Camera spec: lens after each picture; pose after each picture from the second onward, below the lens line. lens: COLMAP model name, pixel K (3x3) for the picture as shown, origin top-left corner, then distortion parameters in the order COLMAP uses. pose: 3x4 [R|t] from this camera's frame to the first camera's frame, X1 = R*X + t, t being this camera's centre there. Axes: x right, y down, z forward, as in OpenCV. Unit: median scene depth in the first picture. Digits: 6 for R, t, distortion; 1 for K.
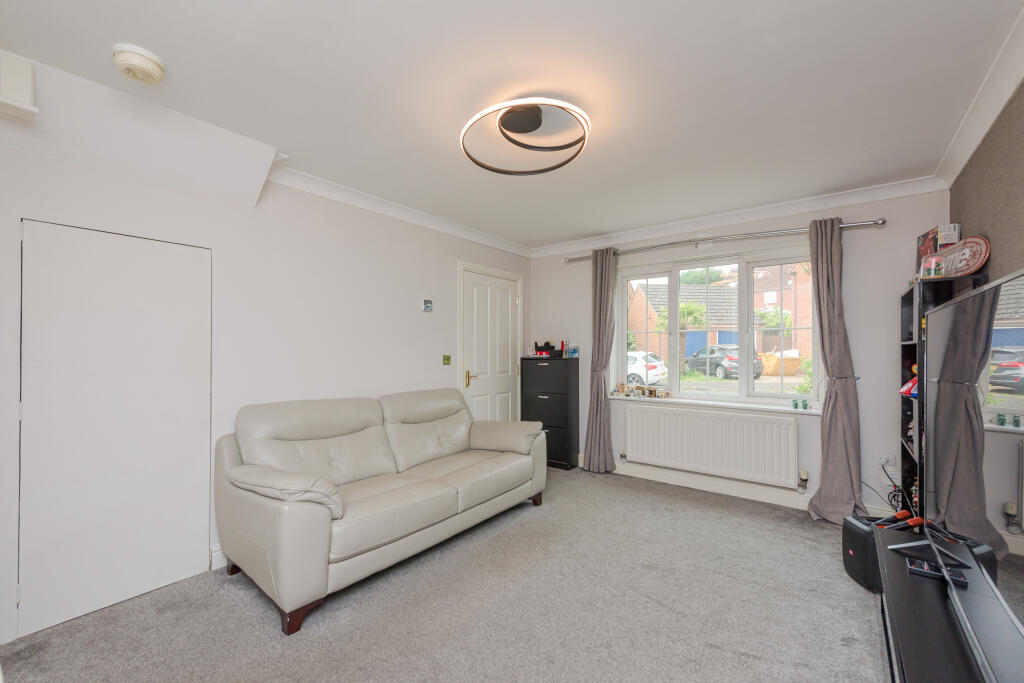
lens RADIAL K [[409.4, 0, 508.8], [0, 409.4, 344.7], [0, 0, 1]] dist [0.000309, -0.000006]
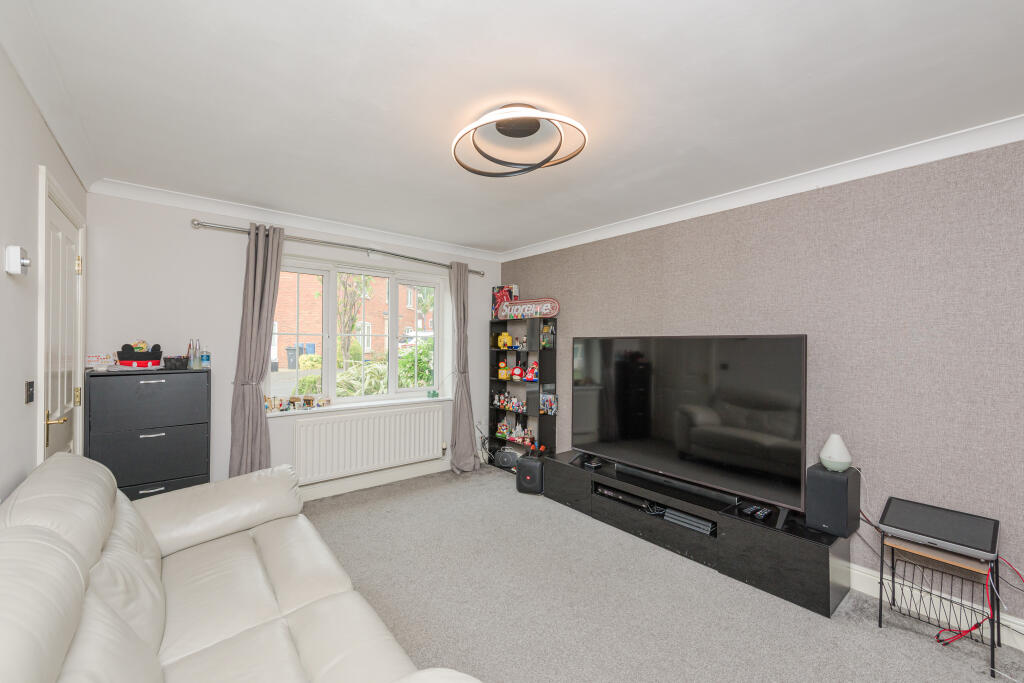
lens RADIAL K [[409.4, 0, 509.6], [0, 409.4, 340.3], [0, 0, 1]] dist [0.000309, -0.000006]
pose [[0.198243, 0.017590, 0.979995, -0.443374], [-0.008993, 0.999830, -0.016127, -0.008741], [-0.980112, -0.005616, 0.198367, 0.398338]]
